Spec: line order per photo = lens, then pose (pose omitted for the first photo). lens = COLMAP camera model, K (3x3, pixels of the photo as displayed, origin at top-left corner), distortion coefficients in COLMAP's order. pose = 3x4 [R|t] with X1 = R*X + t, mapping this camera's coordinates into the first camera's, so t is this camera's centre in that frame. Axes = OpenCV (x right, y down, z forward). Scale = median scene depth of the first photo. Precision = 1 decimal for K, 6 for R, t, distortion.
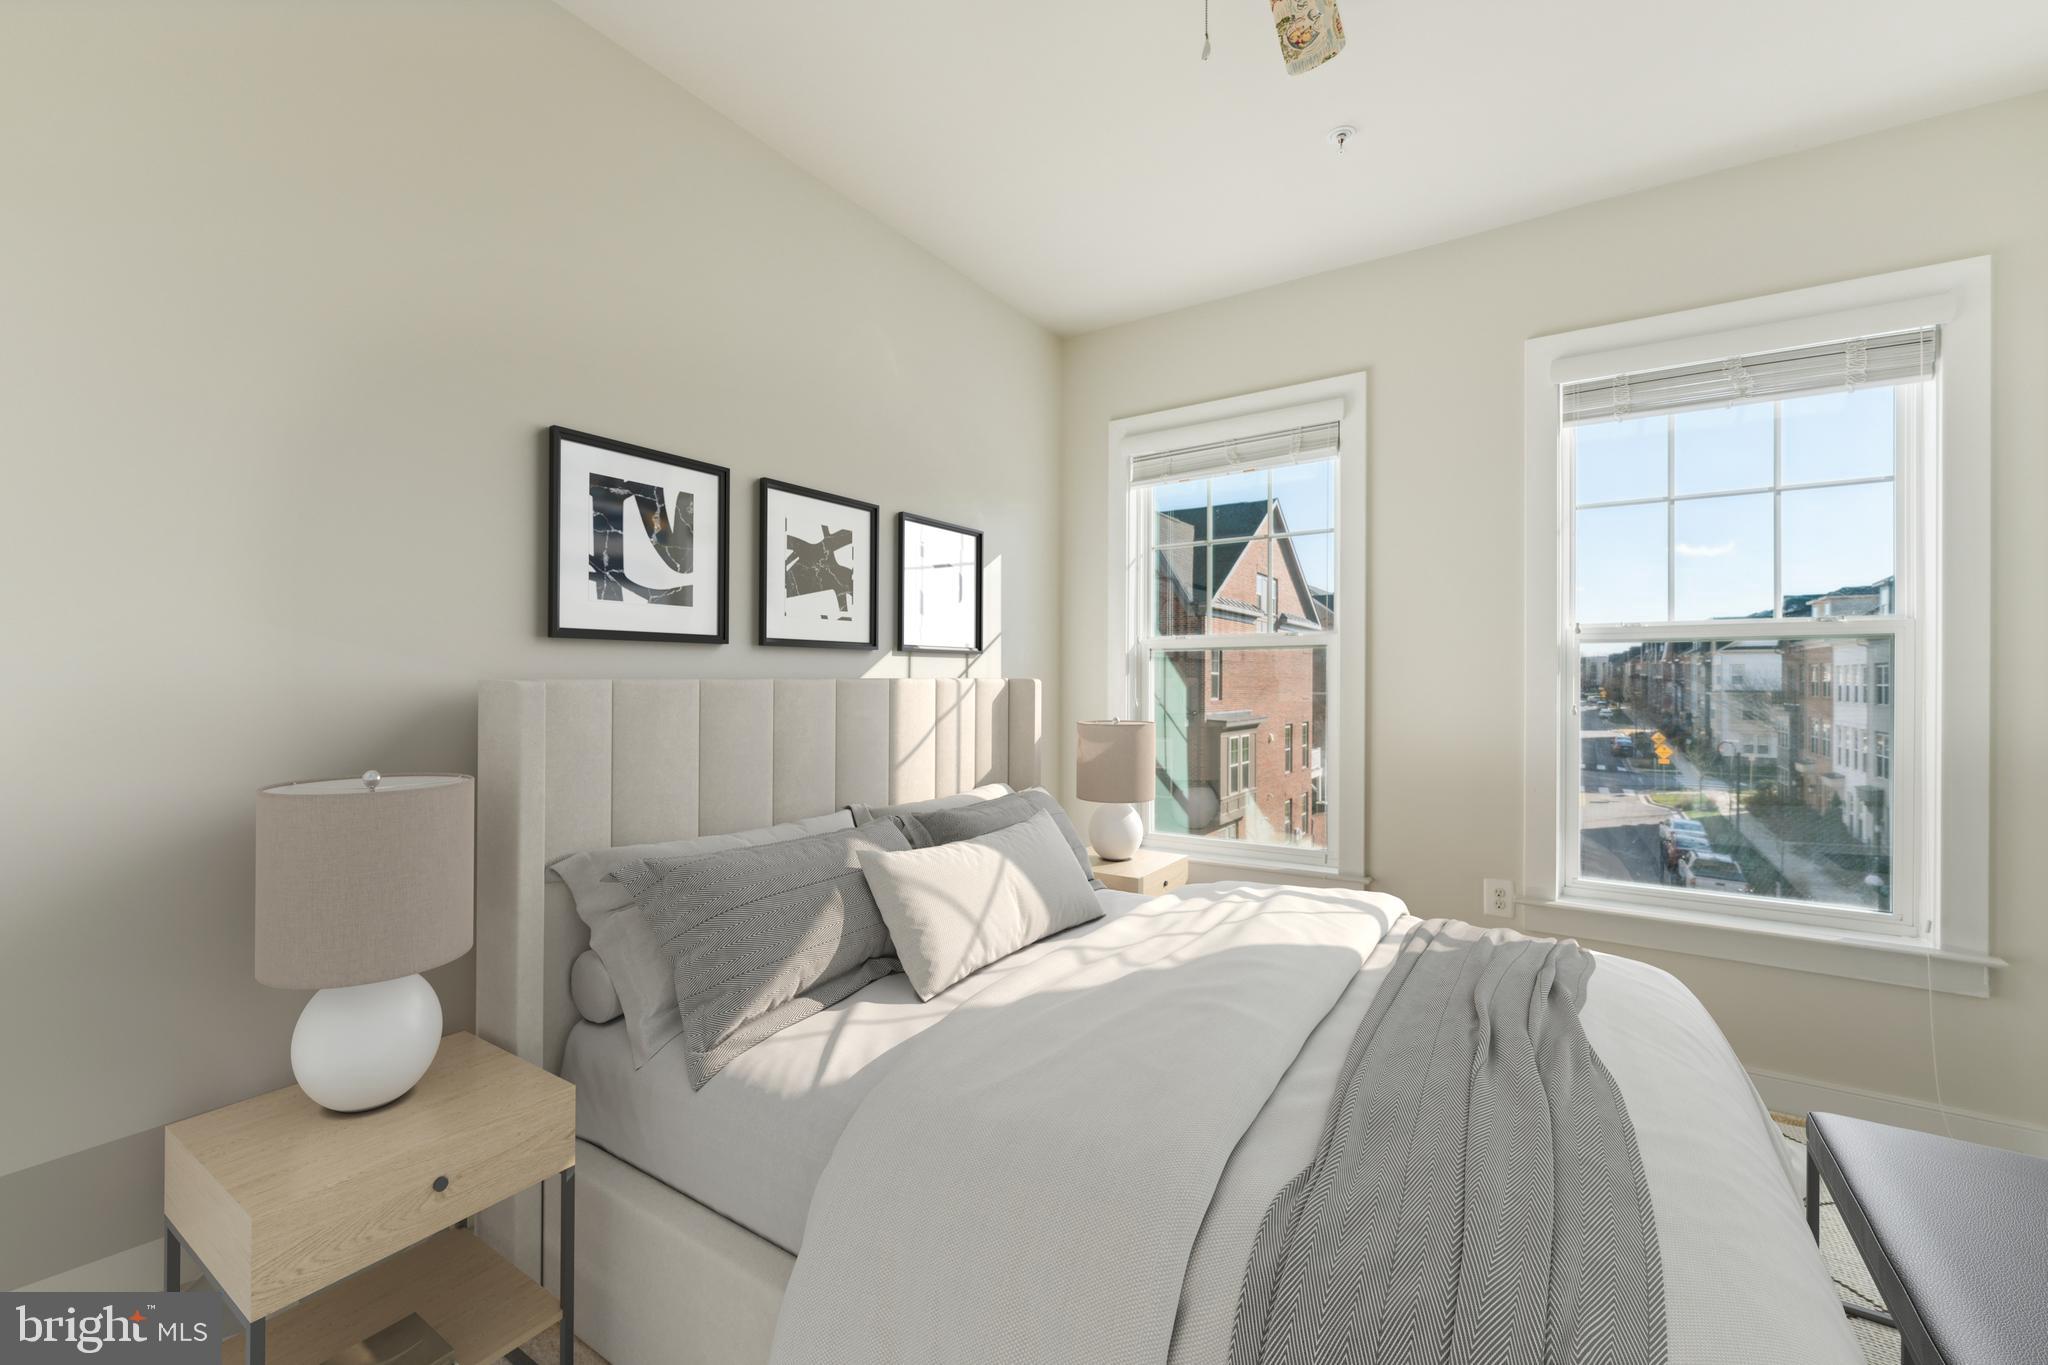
lens RADIAL K [[835.3, 0, 1031.0], [0, 835.3, 655.5], [0, 0, 1]] dist [-0.001939, -0.000015]
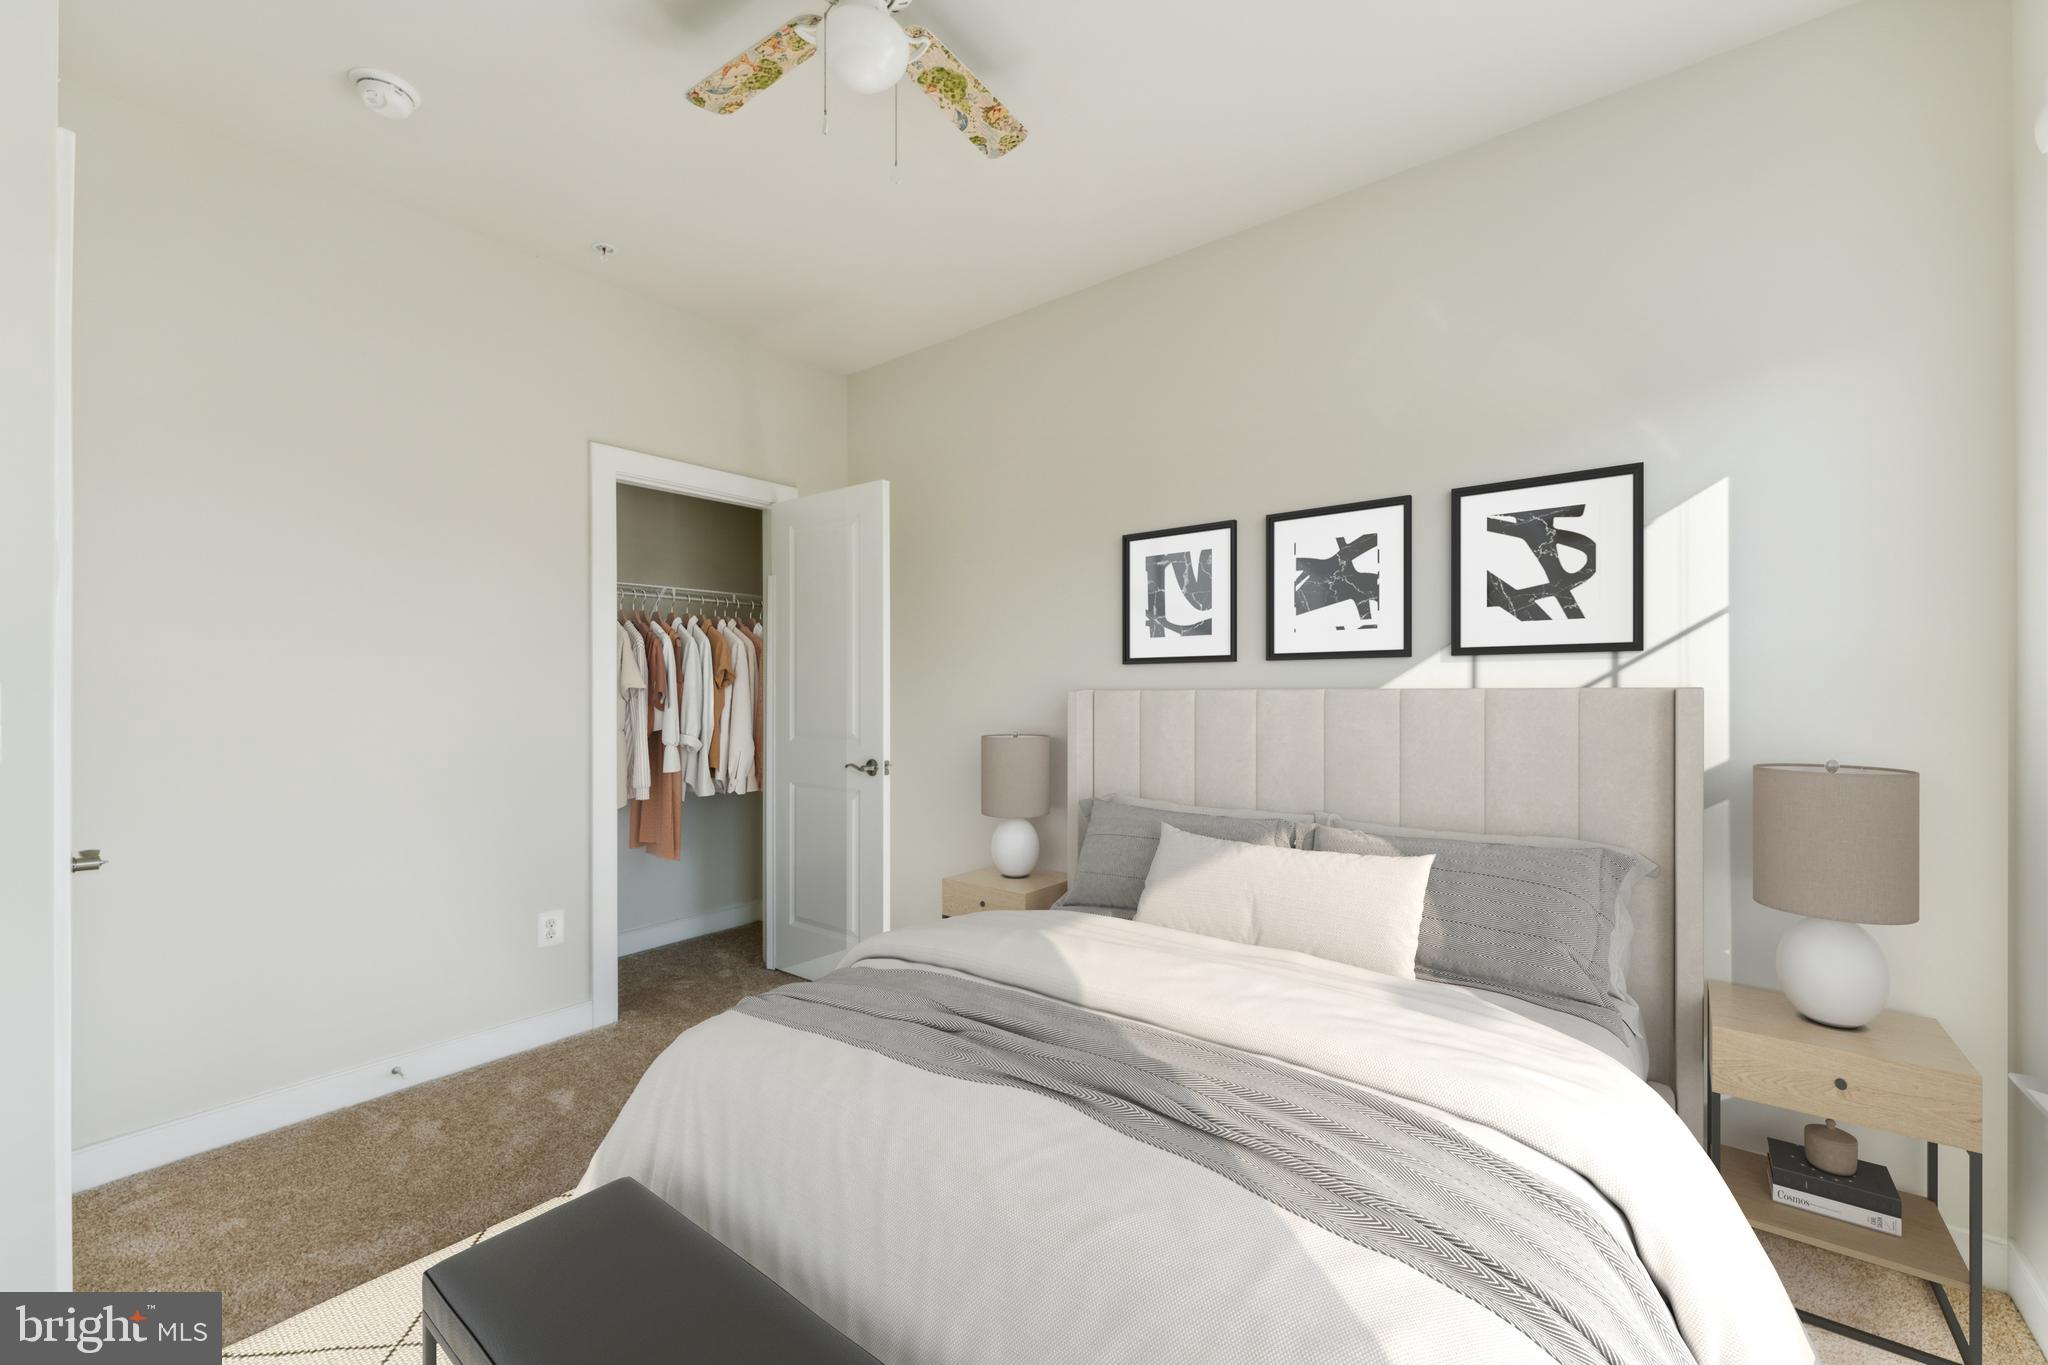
lens RADIAL K [[811.3, 0, 1024.0], [0, 811.3, 682.5], [0, 0, 1]] dist [0.000535, 0.000044]
pose [[-0.092664, -0.013852, -0.995601, 0.195895], [0.028470, 0.999458, -0.016556, 0.006532], [0.995290, -0.029879, -0.092220, 0.180122]]
